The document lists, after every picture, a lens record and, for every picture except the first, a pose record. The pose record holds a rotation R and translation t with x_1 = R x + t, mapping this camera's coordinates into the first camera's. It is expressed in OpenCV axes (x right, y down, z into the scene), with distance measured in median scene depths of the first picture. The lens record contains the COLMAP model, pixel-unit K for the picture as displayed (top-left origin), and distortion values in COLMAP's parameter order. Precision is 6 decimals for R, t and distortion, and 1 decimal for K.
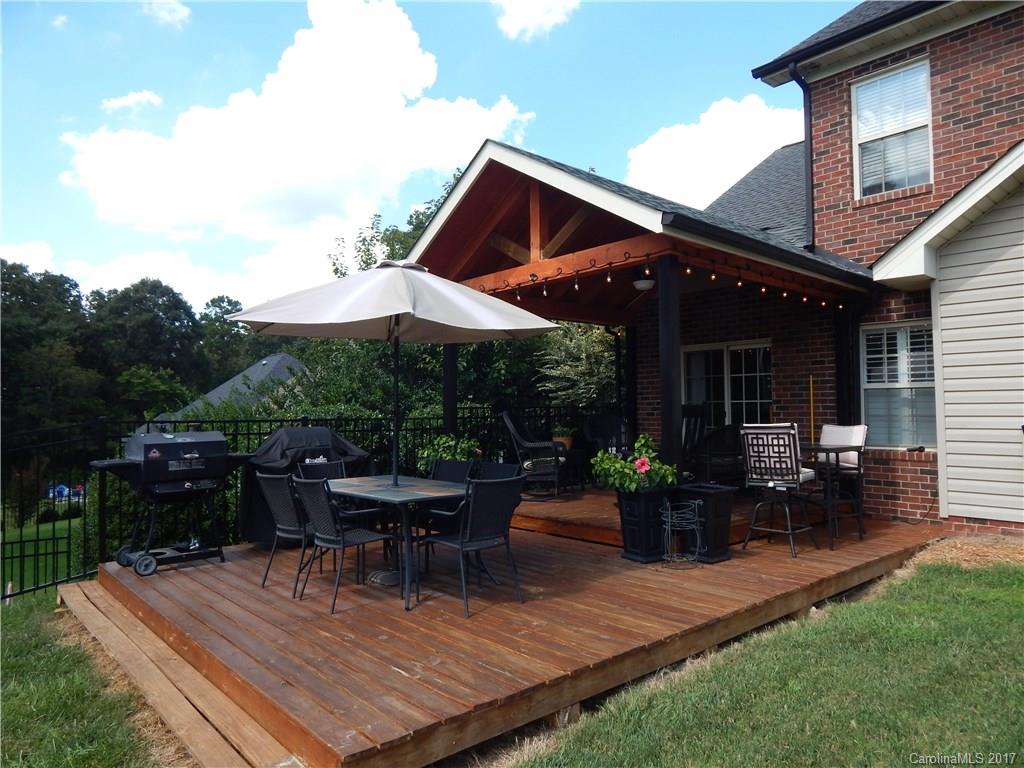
lens RADIAL K [[687.2, 0, 508.2], [0, 687.2, 377.8], [0, 0, 1]] dist [0.011037, -0.011154]
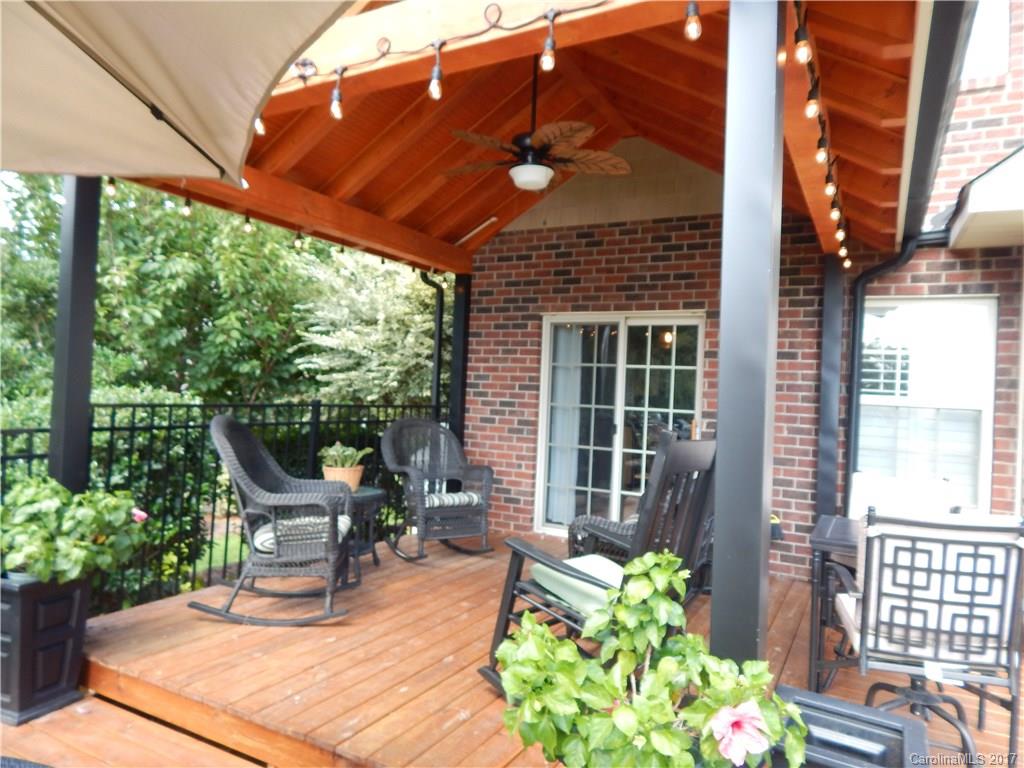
lens RADIAL K [[687.2, 0, 523.1], [0, 687.2, 375.1], [0, 0, 1]] dist [0.011037, -0.011154]
pose [[0.933124, 0.057660, 0.354902, 0.020679], [-0.067502, 0.997600, 0.015402, 0.001358], [-0.353162, -0.038329, 0.934777, 0.531918]]
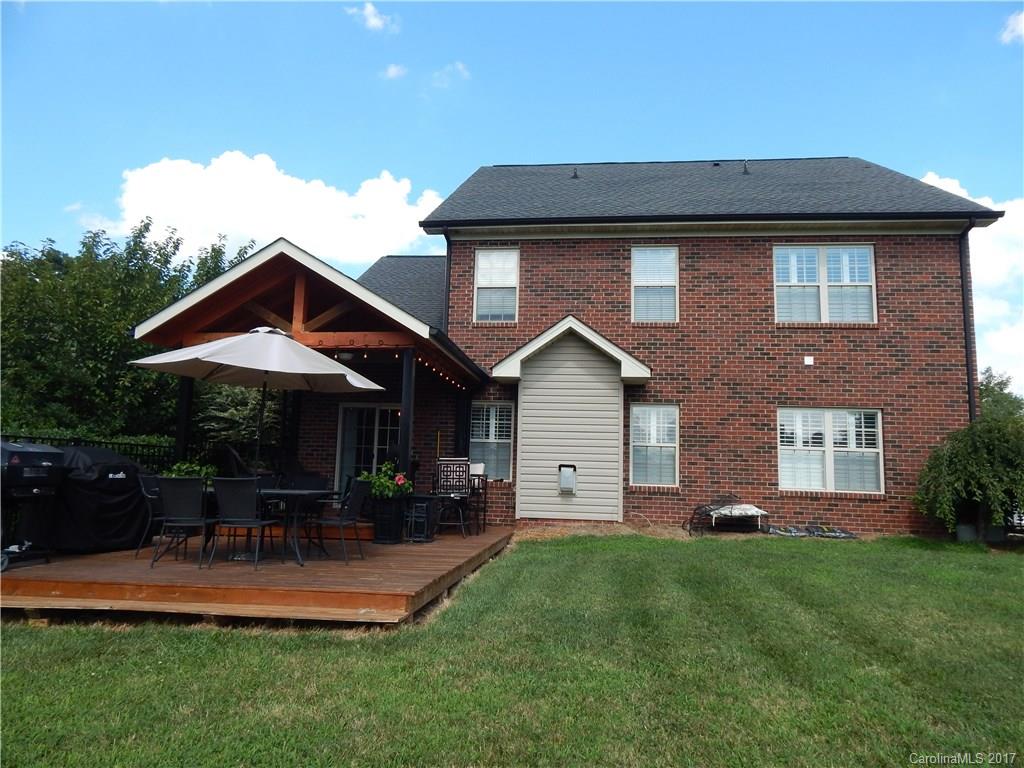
lens RADIAL K [[687.2, 0, 514.9], [0, 687.2, 386.6], [0, 0, 1]] dist [0.011037, -0.011154]
pose [[0.749351, 0.109852, 0.652998, -0.438931], [-0.064018, 0.993542, -0.093676, 0.030594], [-0.659071, 0.028393, 0.751544, -0.241956]]
